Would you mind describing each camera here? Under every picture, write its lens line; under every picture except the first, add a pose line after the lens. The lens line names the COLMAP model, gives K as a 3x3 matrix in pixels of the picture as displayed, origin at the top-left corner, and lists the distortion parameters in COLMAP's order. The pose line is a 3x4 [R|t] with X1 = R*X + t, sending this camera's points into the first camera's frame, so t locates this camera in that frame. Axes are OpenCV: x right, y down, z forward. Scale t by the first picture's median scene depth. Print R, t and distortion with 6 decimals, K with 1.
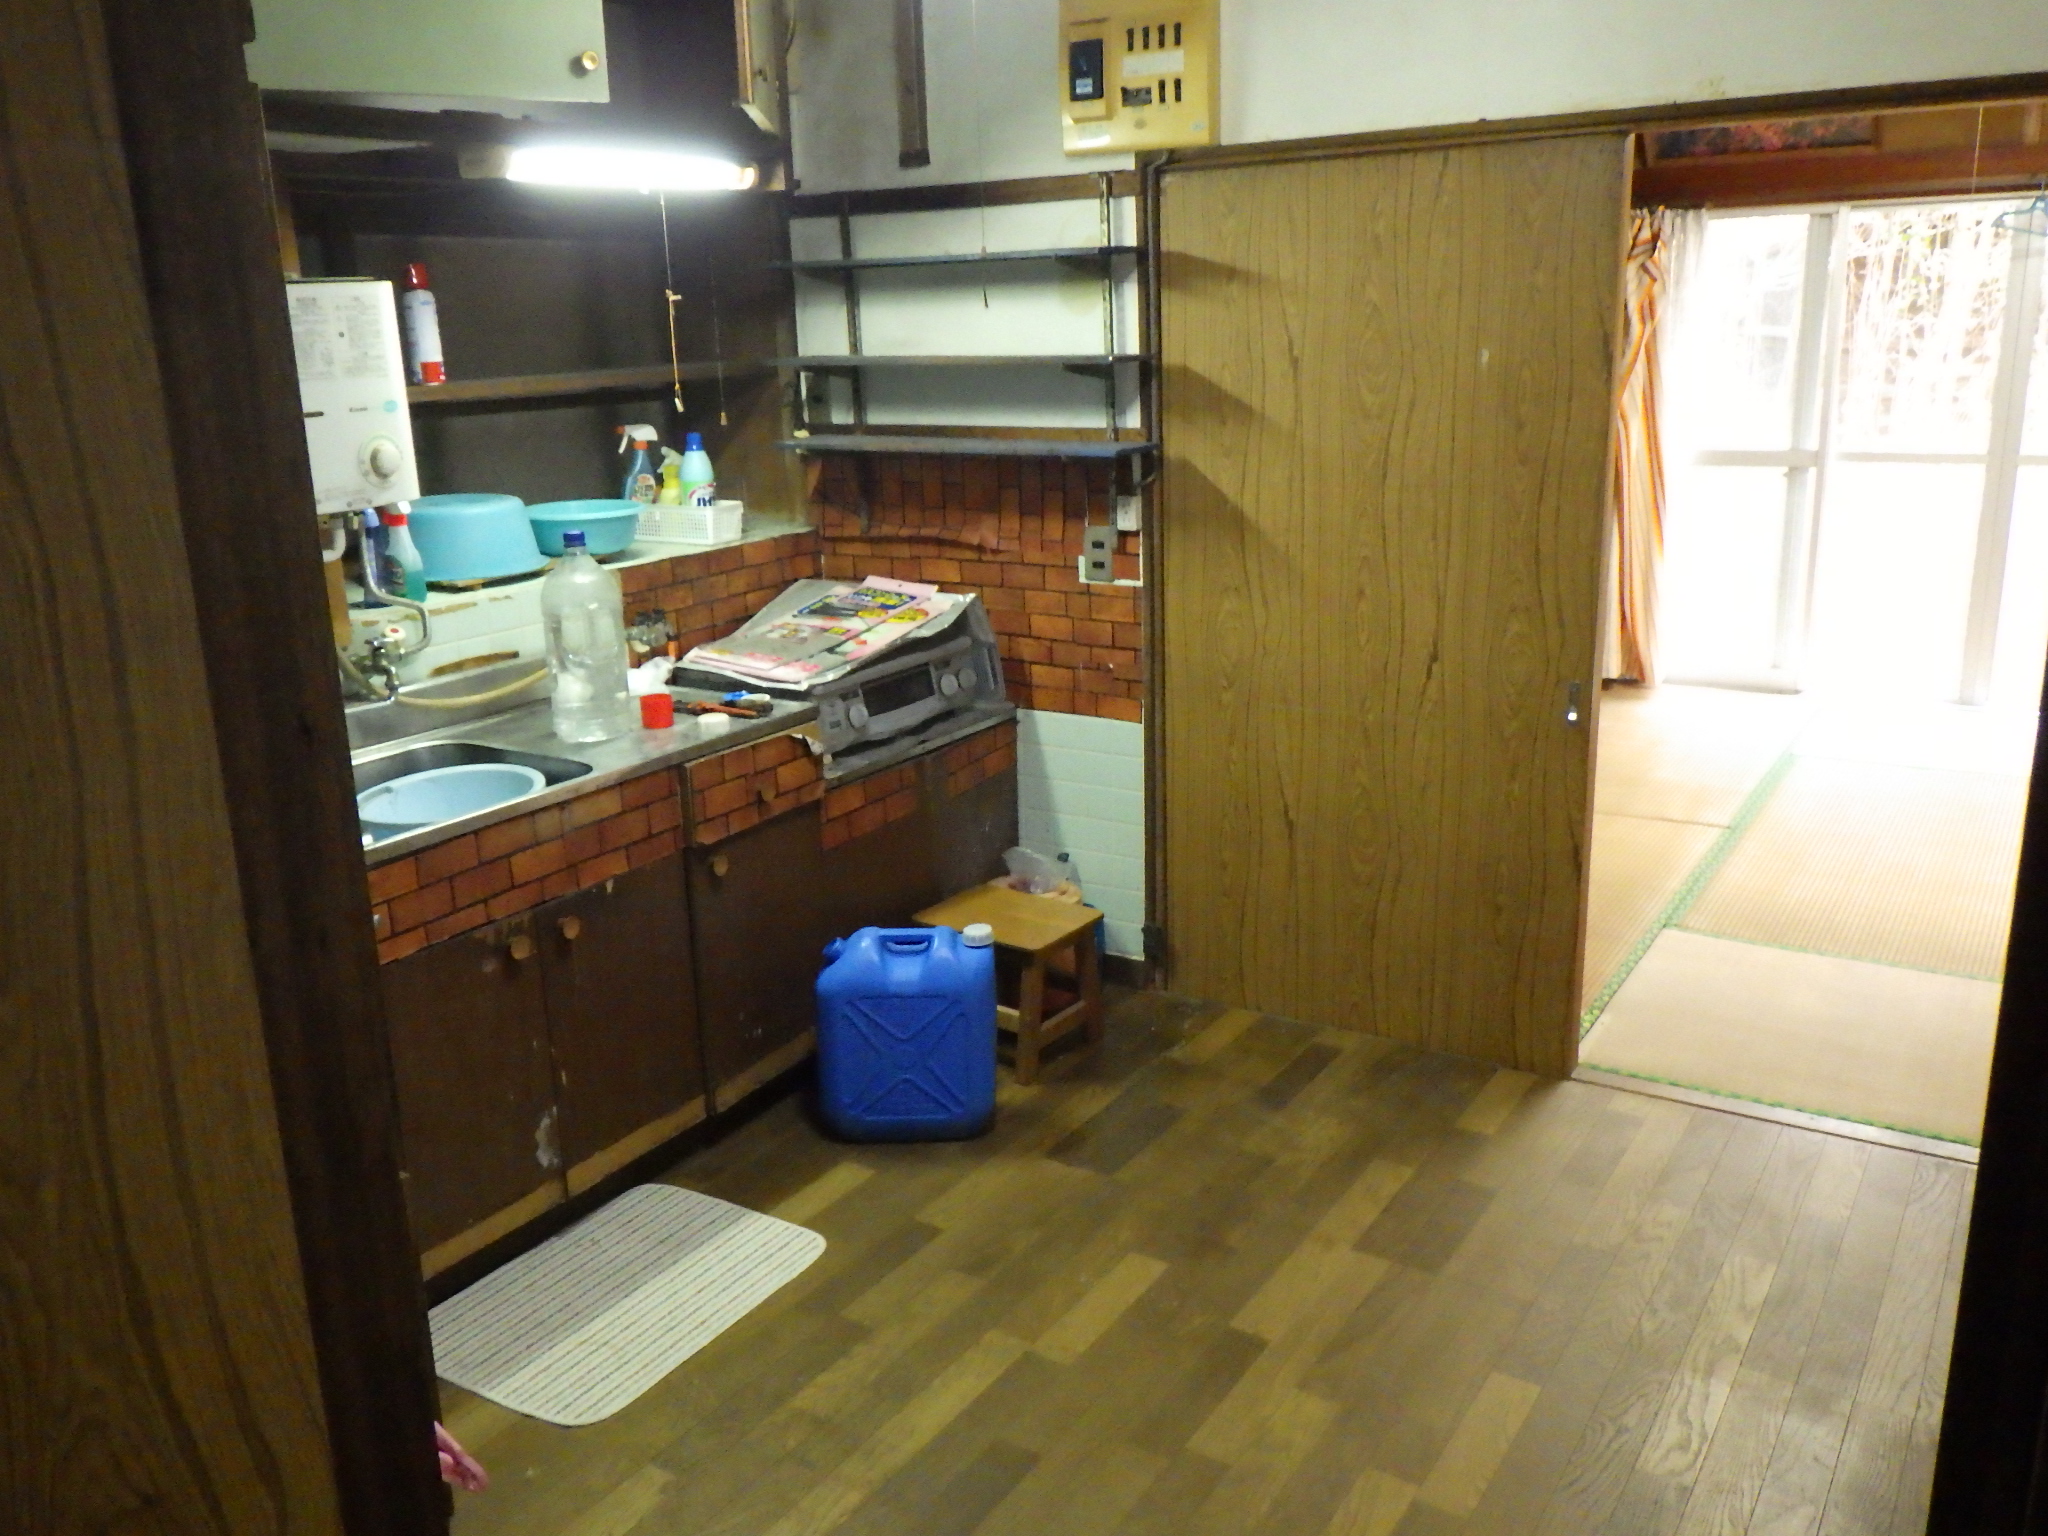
lens RADIAL K [[1677.4, 0, 1028.0], [0, 1677.4, 770.4], [0, 0, 1]] dist [-0.003847, -0.001199]
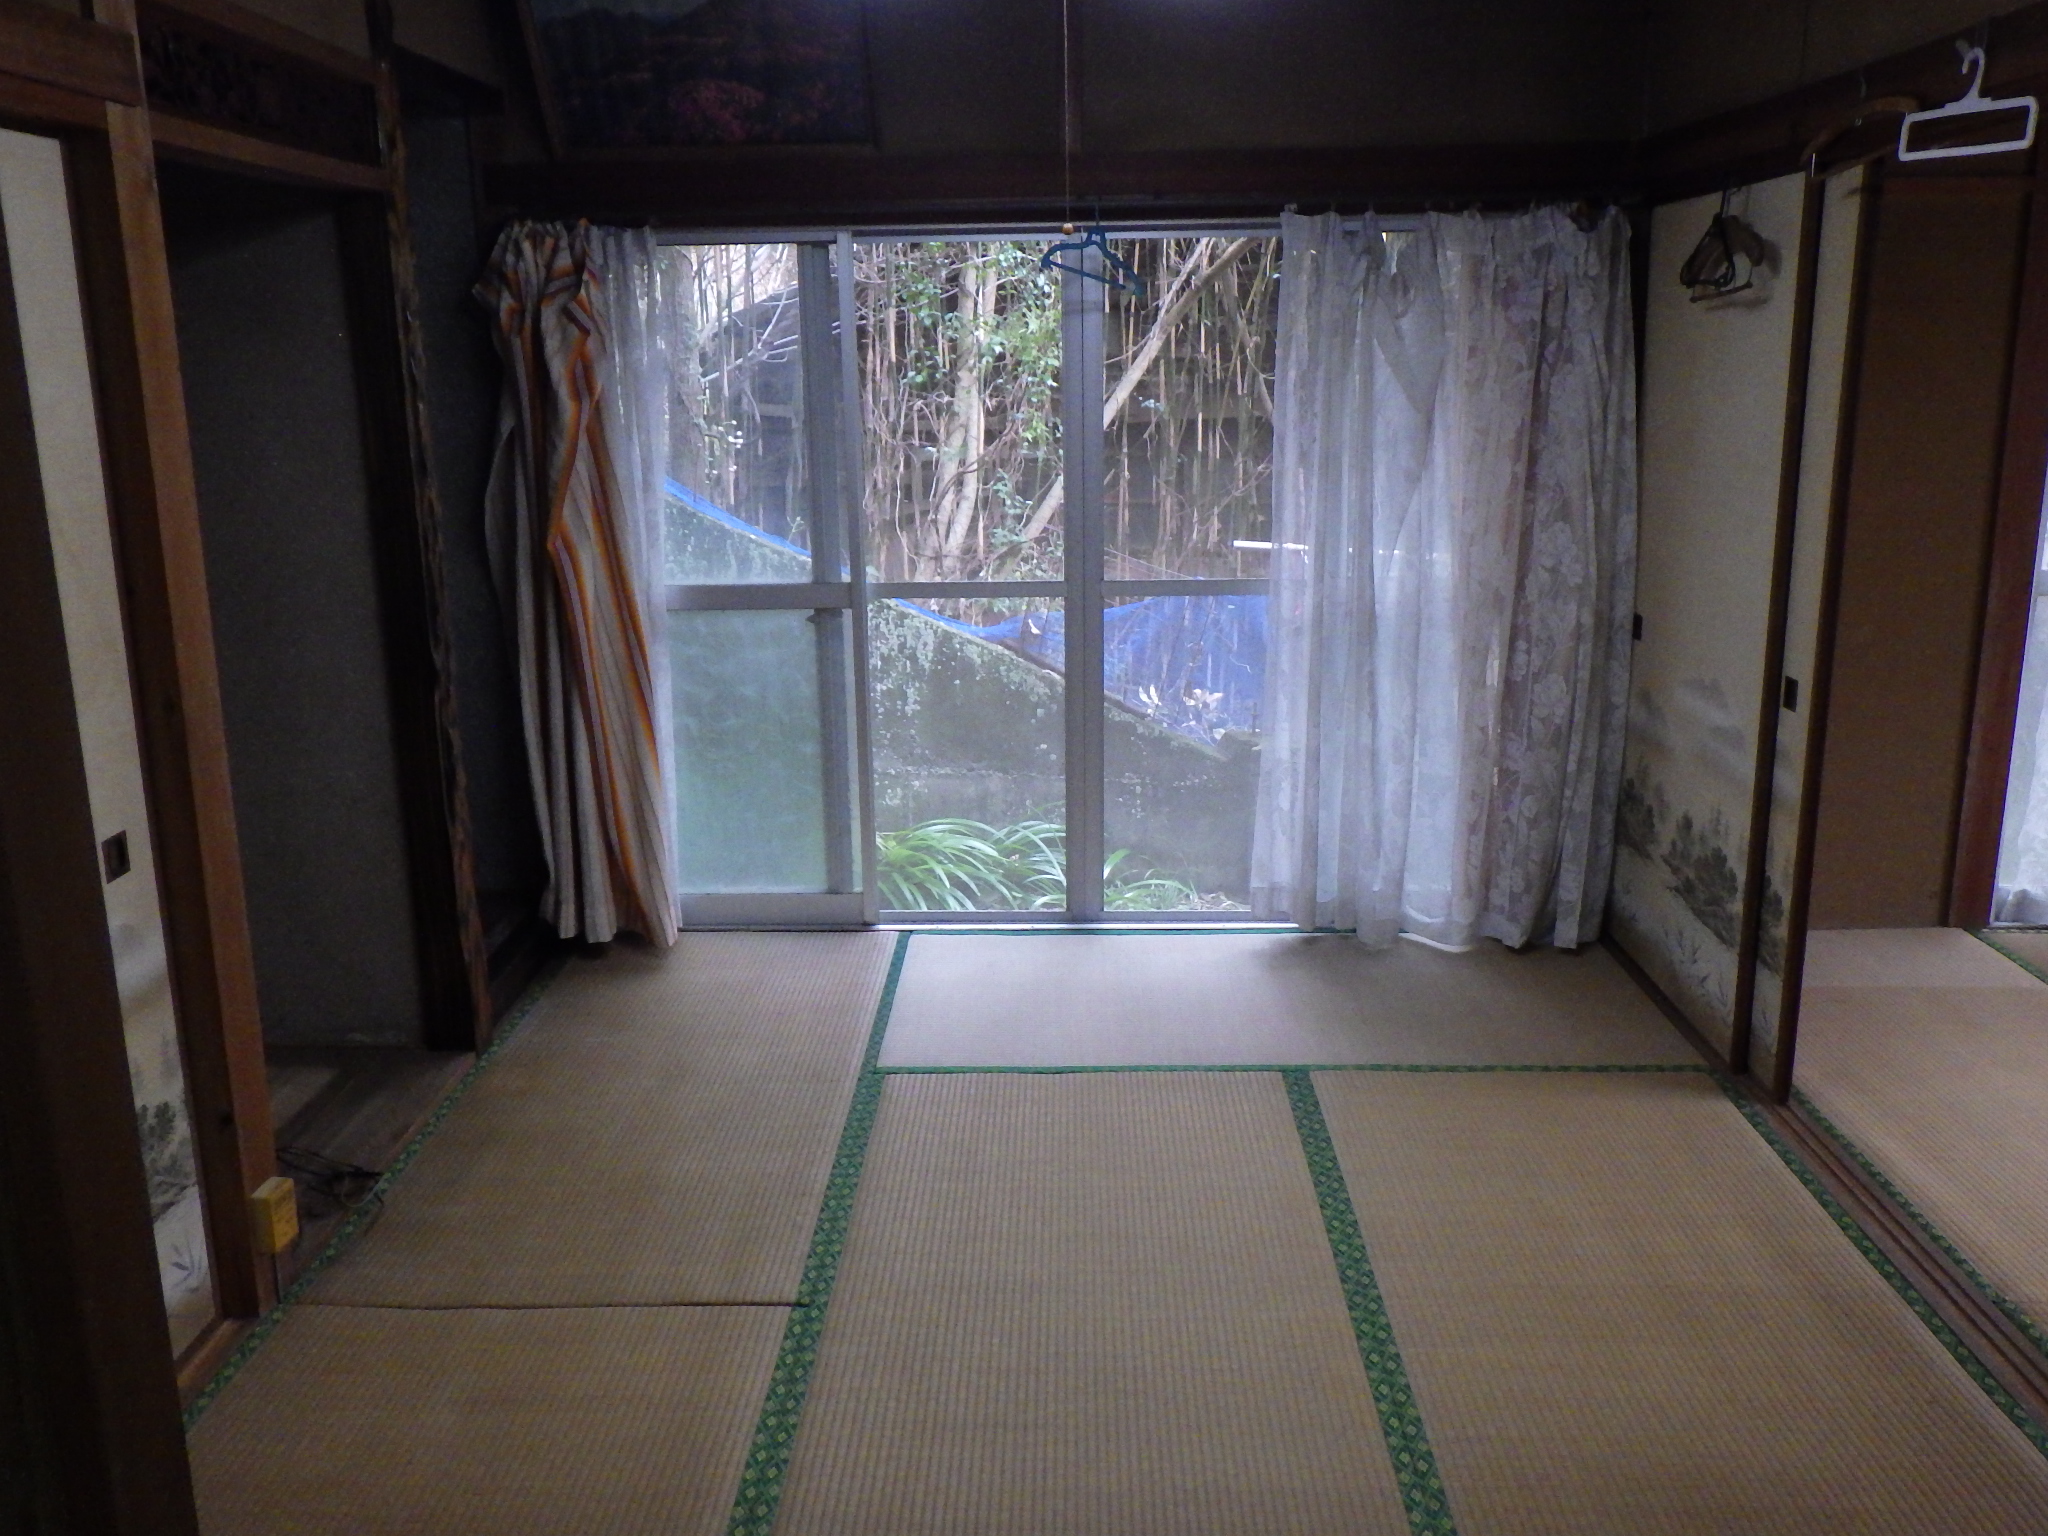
lens RADIAL K [[1677.4, 0, 1028.0], [0, 1677.4, 770.4], [0, 0, 1]] dist [-0.003847, -0.001199]
pose [[0.853623, -0.104666, 0.510268, 0.173183], [0.126051, 0.991996, -0.007393, -0.100360], [-0.505410, 0.070630, 0.859984, 0.374536]]
